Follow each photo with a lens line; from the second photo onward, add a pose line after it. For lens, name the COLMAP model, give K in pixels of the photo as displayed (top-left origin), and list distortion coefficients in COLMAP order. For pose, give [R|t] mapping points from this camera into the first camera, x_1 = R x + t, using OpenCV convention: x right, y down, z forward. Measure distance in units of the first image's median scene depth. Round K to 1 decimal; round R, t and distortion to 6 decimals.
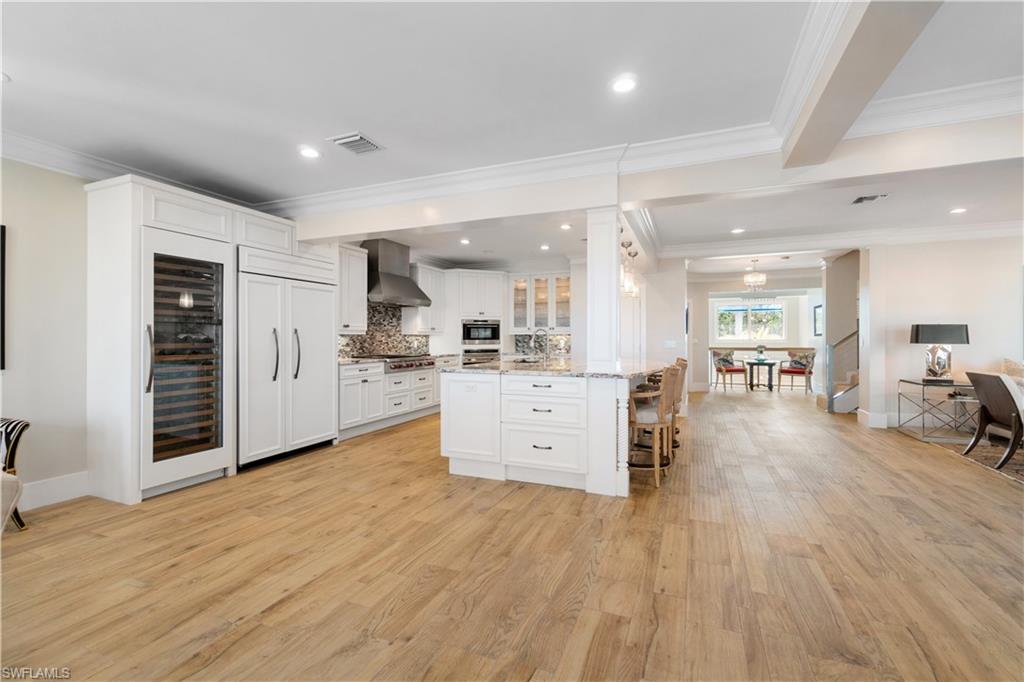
lens RADIAL K [[449.0, 0, 508.4], [0, 449.0, 335.7], [0, 0, 1]] dist [-0.001534, 0.000025]
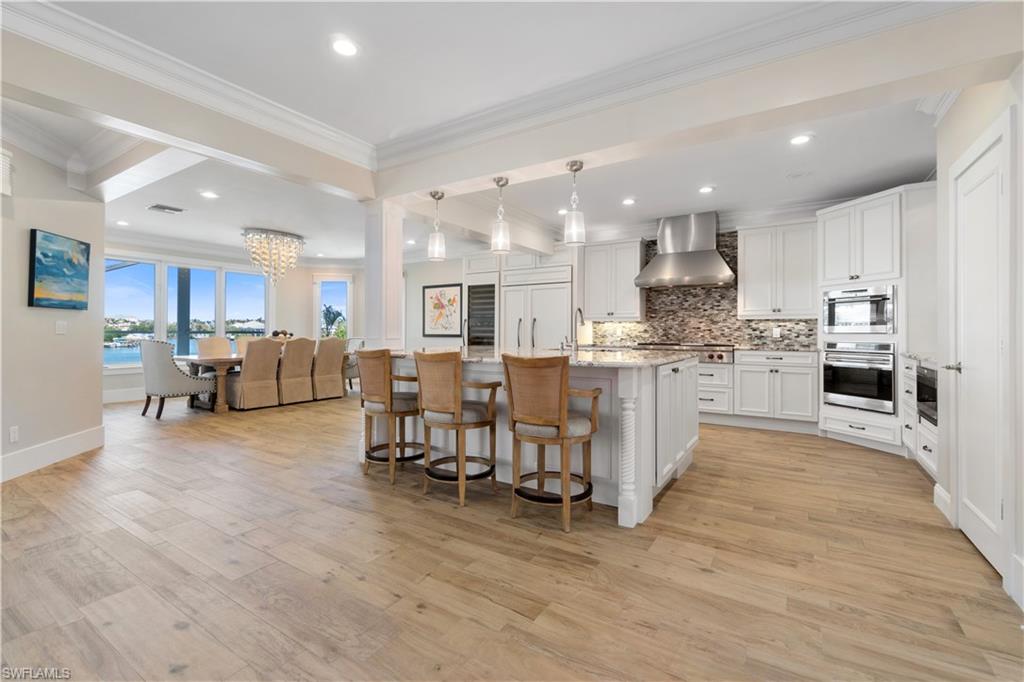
lens RADIAL K [[449.0, 0, 506.6], [0, 449.0, 329.1], [0, 0, 1]] dist [-0.000523, -0.000193]
pose [[-0.181547, -0.006365, -0.983362, 0.734957], [0.001446, 0.999976, -0.006740, 0.022188], [0.983381, -0.002645, -0.181534, 0.885968]]
